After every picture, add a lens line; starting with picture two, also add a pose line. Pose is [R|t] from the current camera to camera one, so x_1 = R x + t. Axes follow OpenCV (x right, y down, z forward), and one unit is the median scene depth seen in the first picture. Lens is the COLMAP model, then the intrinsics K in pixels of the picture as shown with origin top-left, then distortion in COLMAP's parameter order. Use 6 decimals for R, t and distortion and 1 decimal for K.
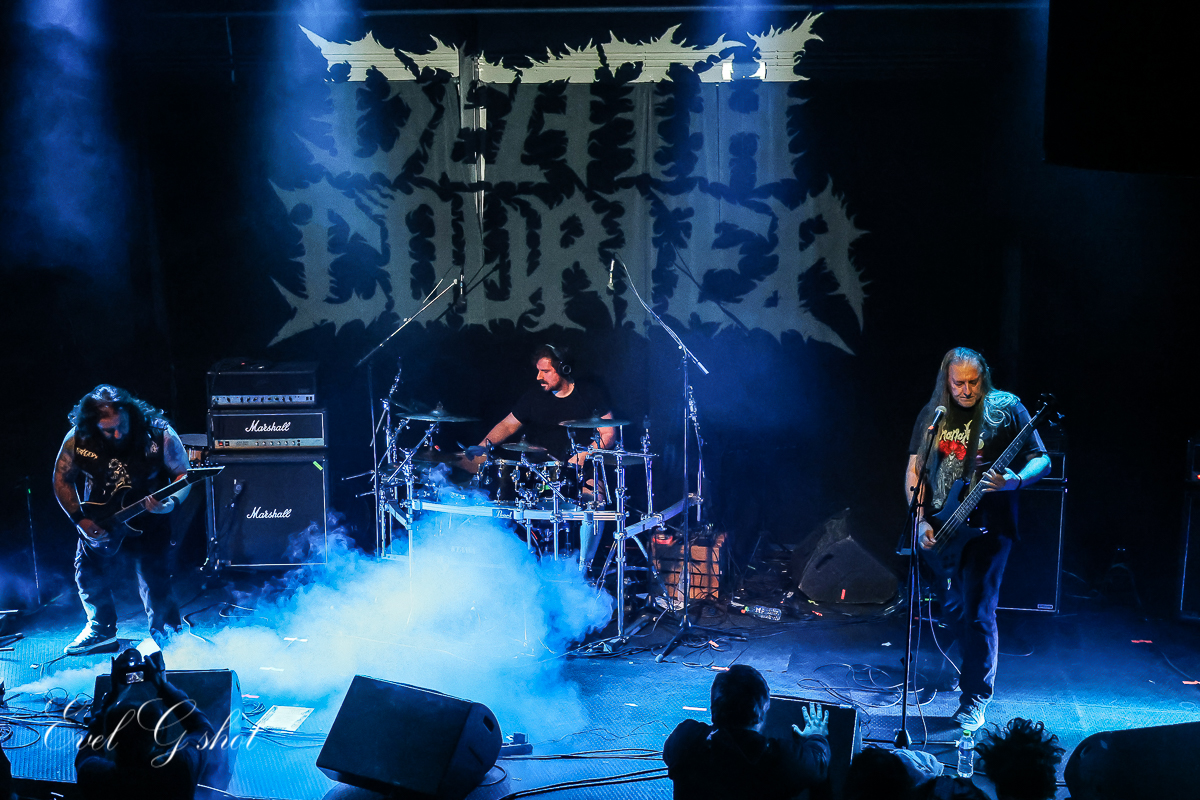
lens RADIAL K [[1468.5, 0, 601.6], [0, 1468.5, 398.8], [0, 0, 1]] dist [0.014923, 0.000000]
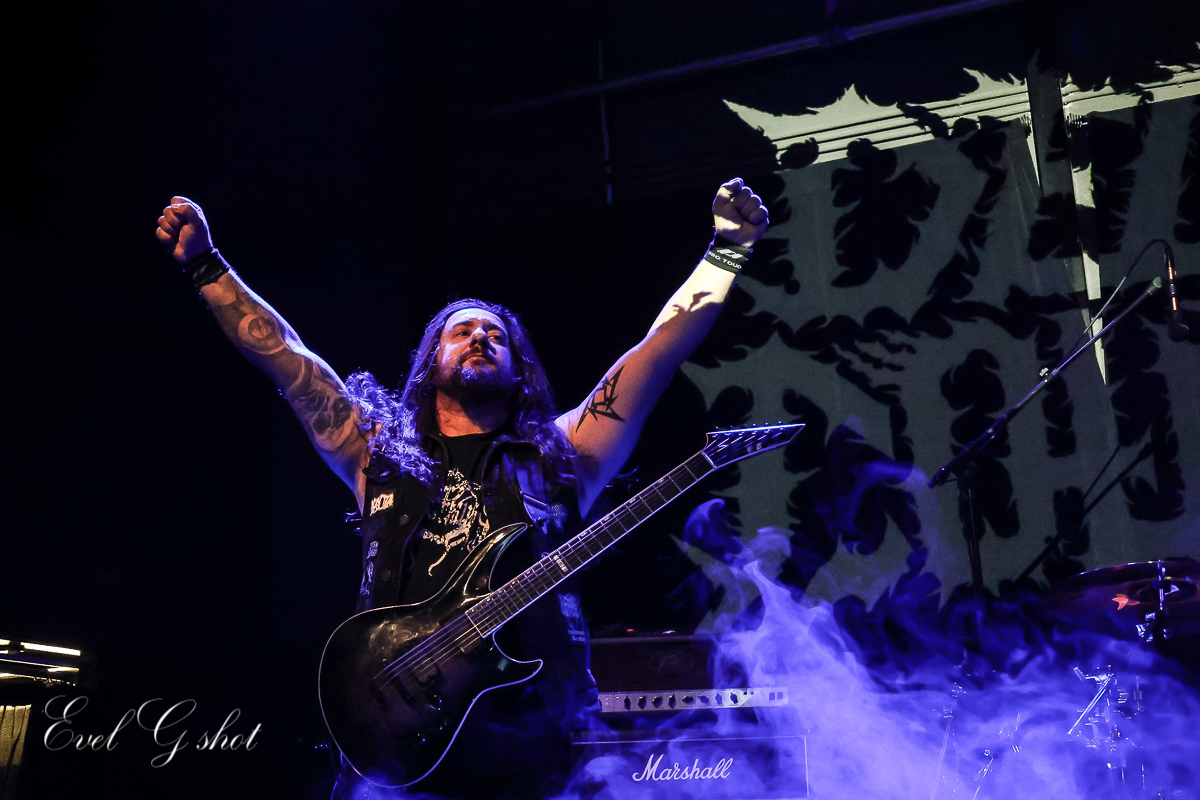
lens RADIAL K [[1549.3, 0, 596.1], [0, 1549.3, 399.0], [0, 0, 1]] dist [-0.007431, 0.000000]
pose [[0.978044, -0.082294, -0.191463, -0.148922], [-0.016939, 0.884300, -0.466612, 0.132814], [0.207710, 0.459611, 0.863490, 0.523191]]
